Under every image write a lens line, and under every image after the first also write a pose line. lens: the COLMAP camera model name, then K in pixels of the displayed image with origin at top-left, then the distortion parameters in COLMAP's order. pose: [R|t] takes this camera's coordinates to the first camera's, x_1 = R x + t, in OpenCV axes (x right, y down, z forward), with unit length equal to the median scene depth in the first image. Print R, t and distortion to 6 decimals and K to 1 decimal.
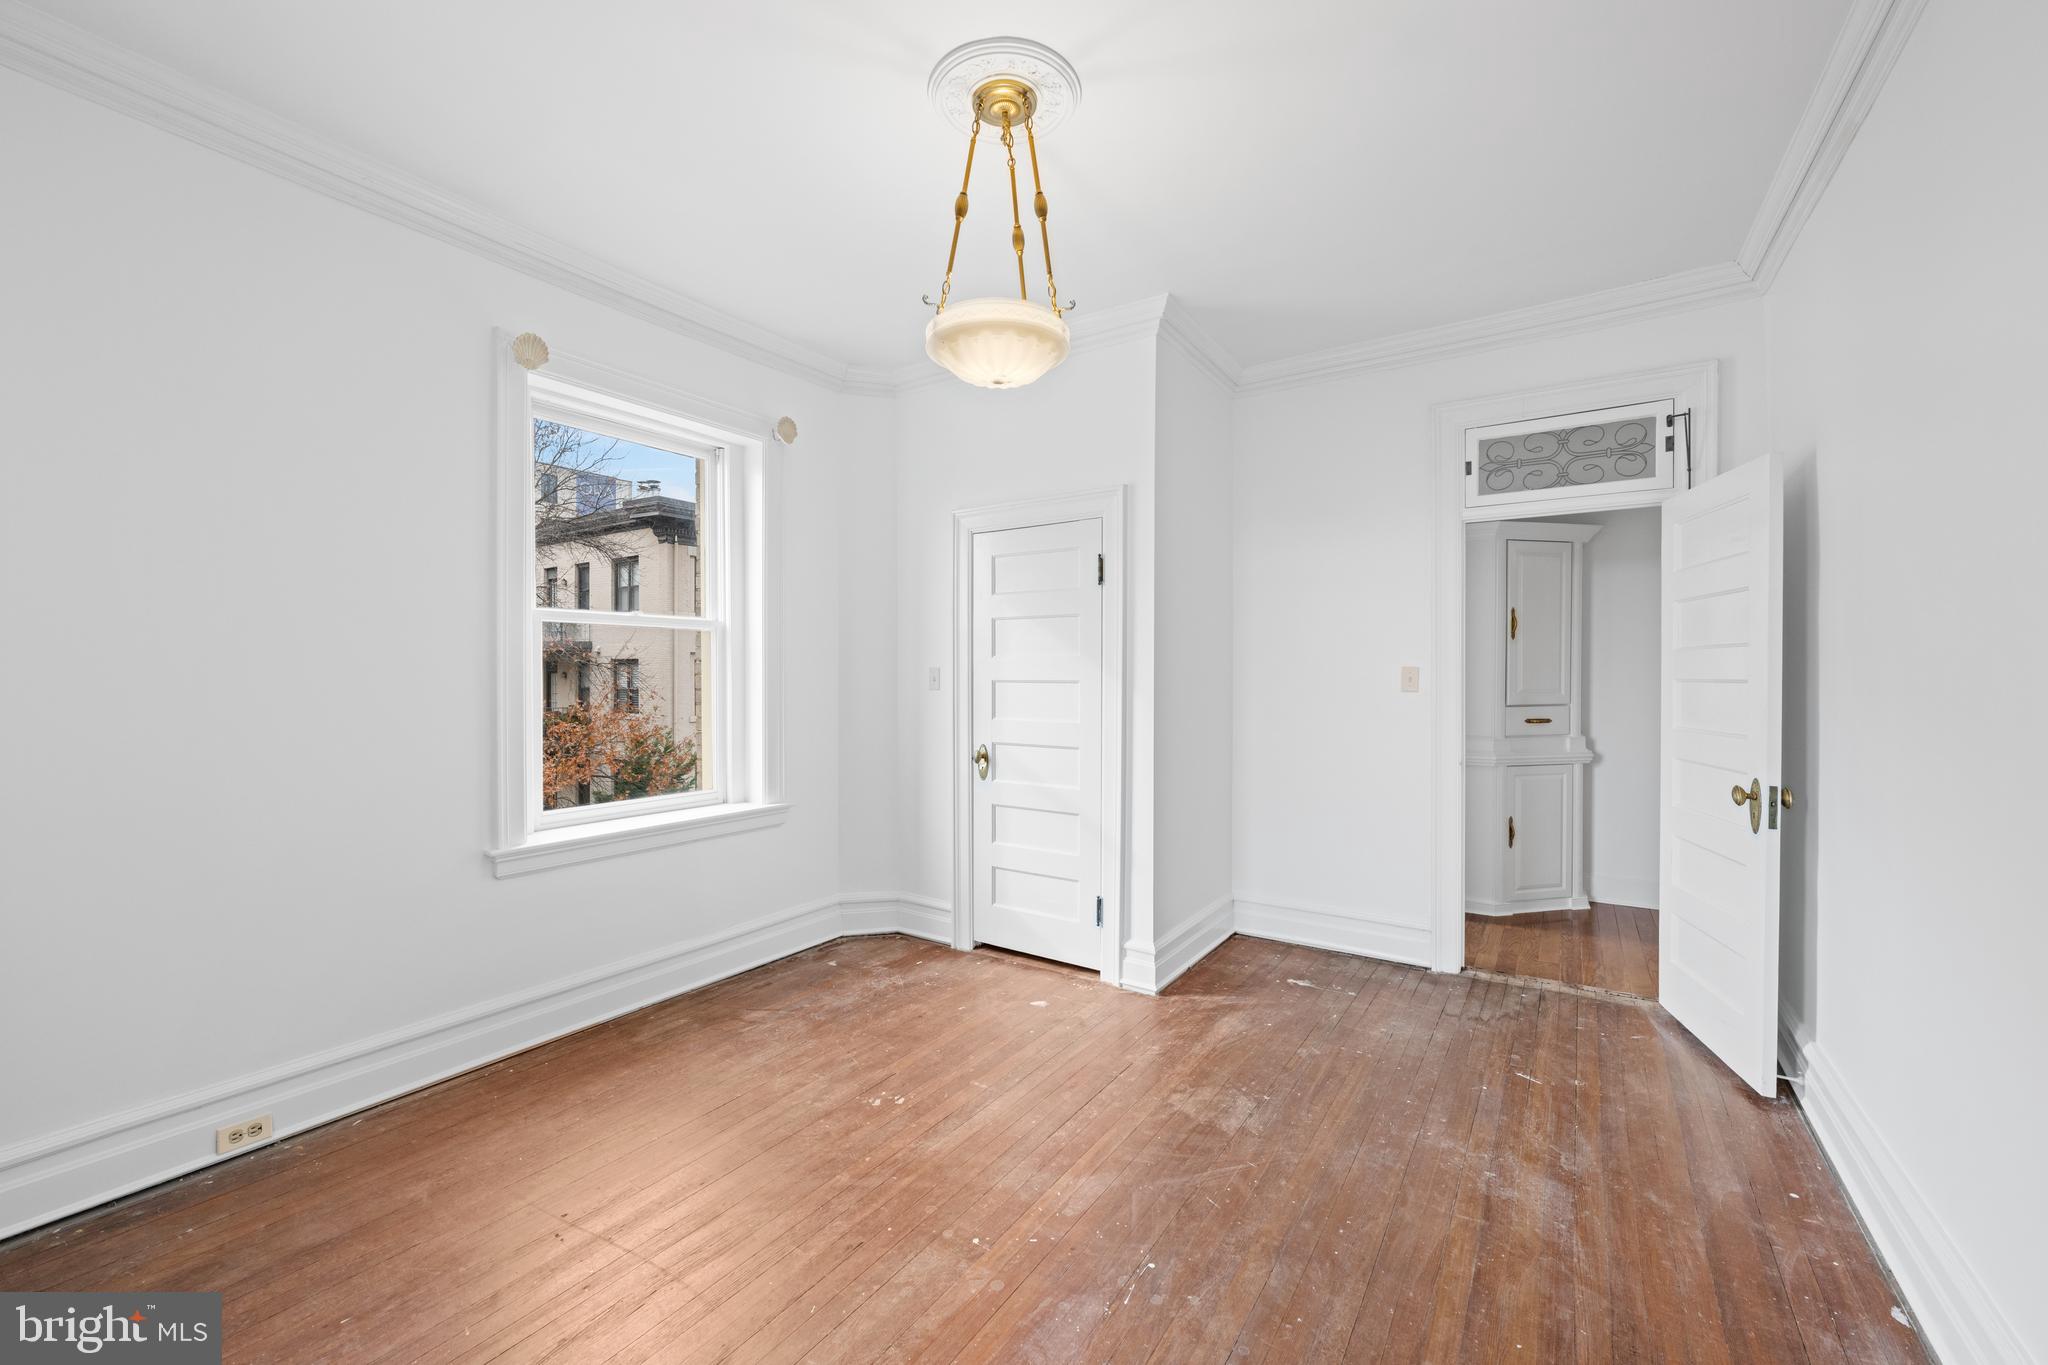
lens RADIAL K [[809.9, 0, 1027.9], [0, 809.9, 681.8], [0, 0, 1]] dist [-0.003206, 0.001012]
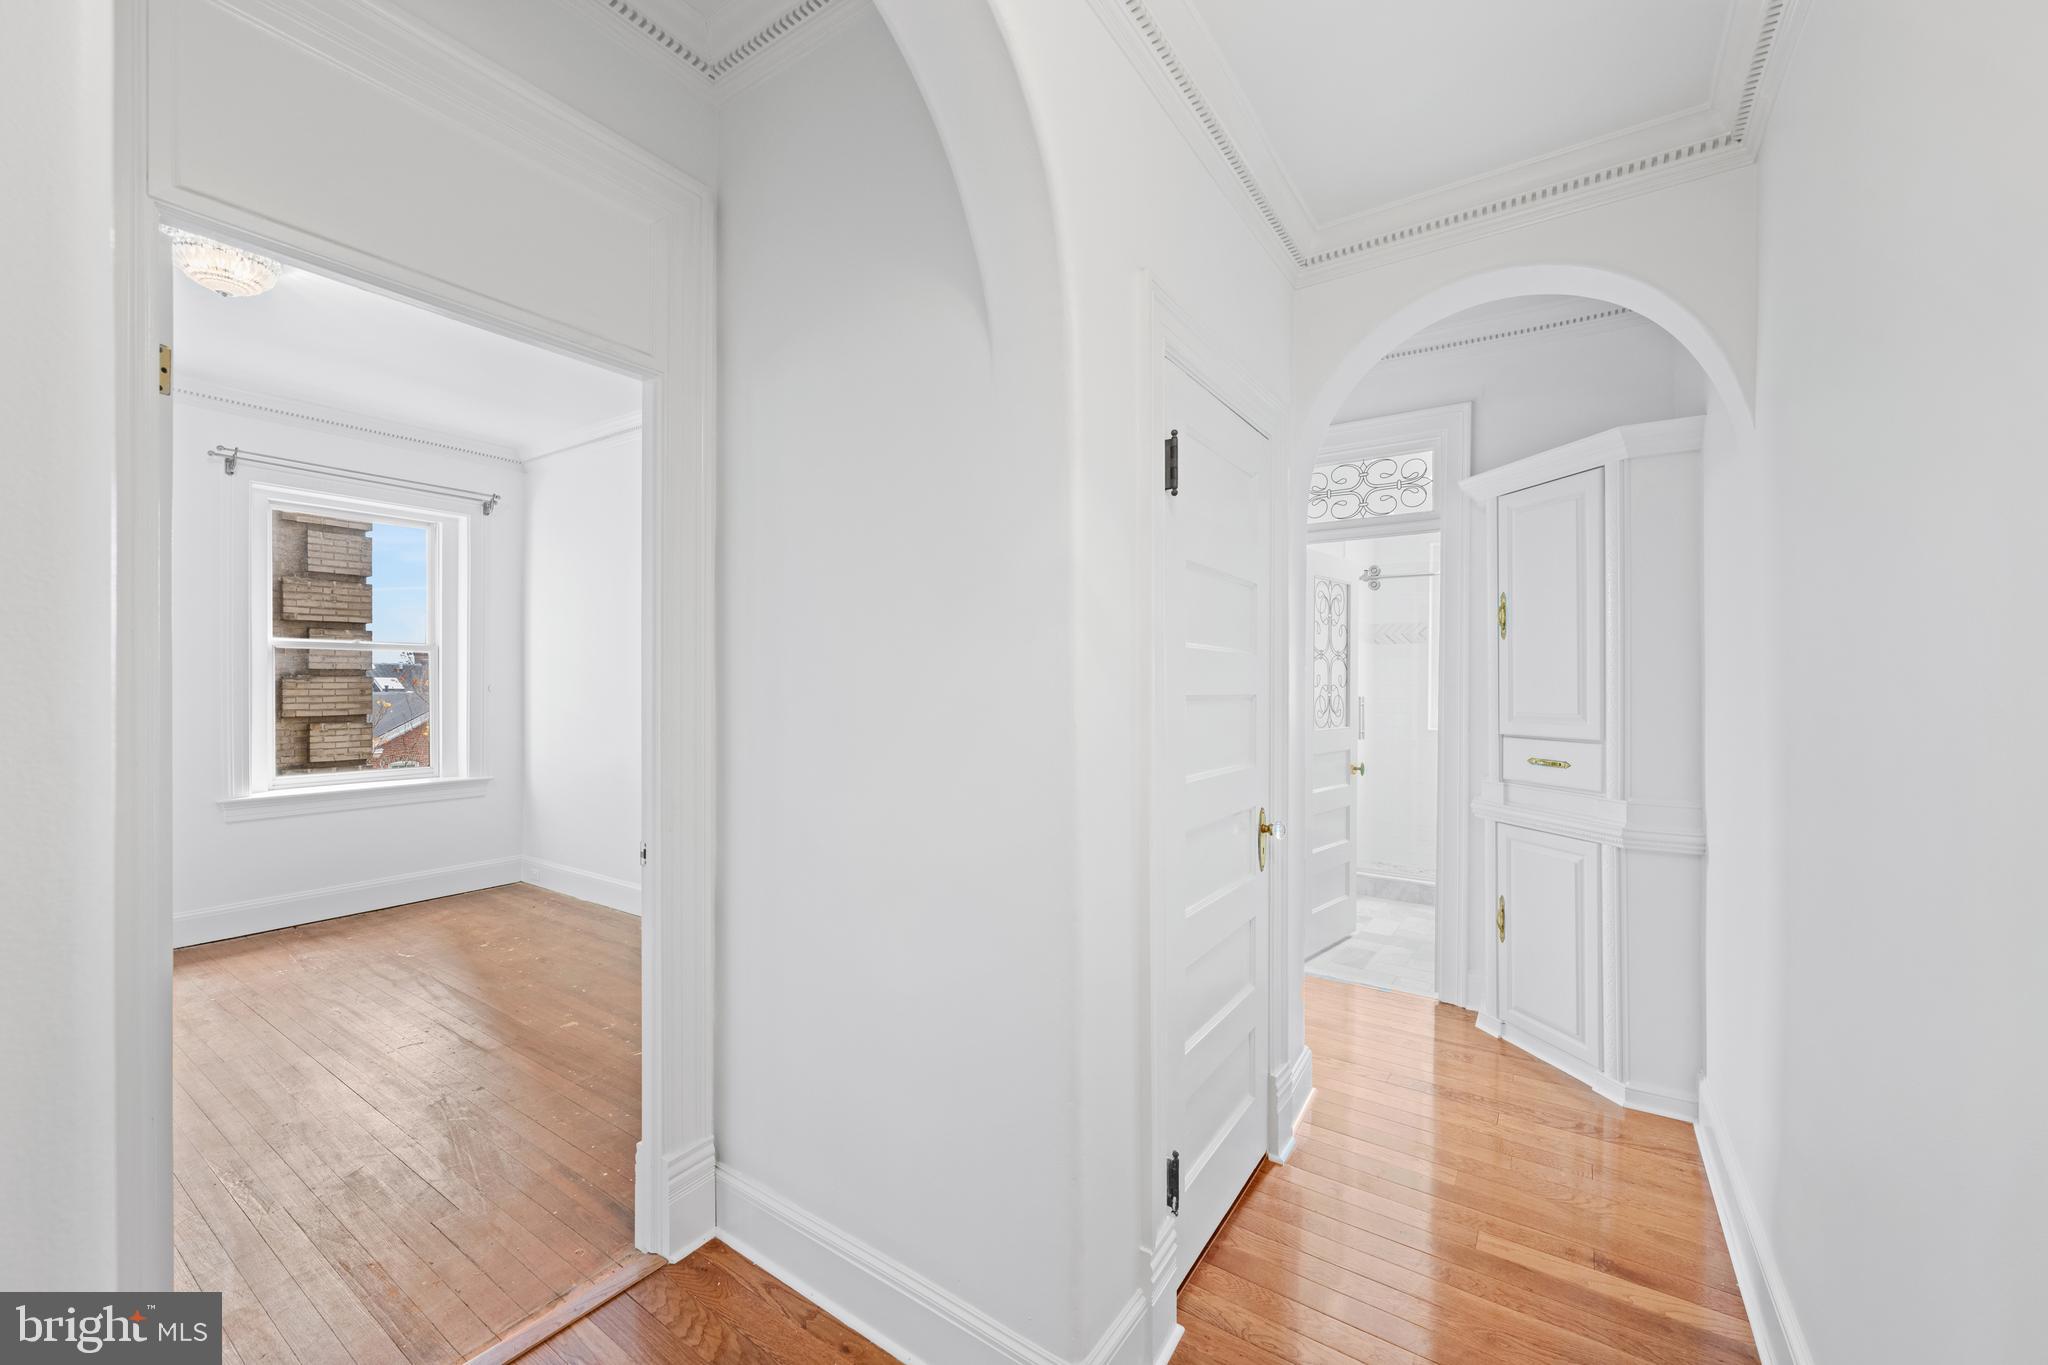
lens RADIAL K [[809.9, 0, 1030.6], [0, 809.9, 684.8], [0, 0, 1]] dist [-0.003206, 0.001012]
pose [[0.999955, 0.001167, -0.009453, 0.675041], [-0.001194, 0.999995, -0.002846, -0.004163], [0.009450, 0.002857, 0.999951, -0.402049]]
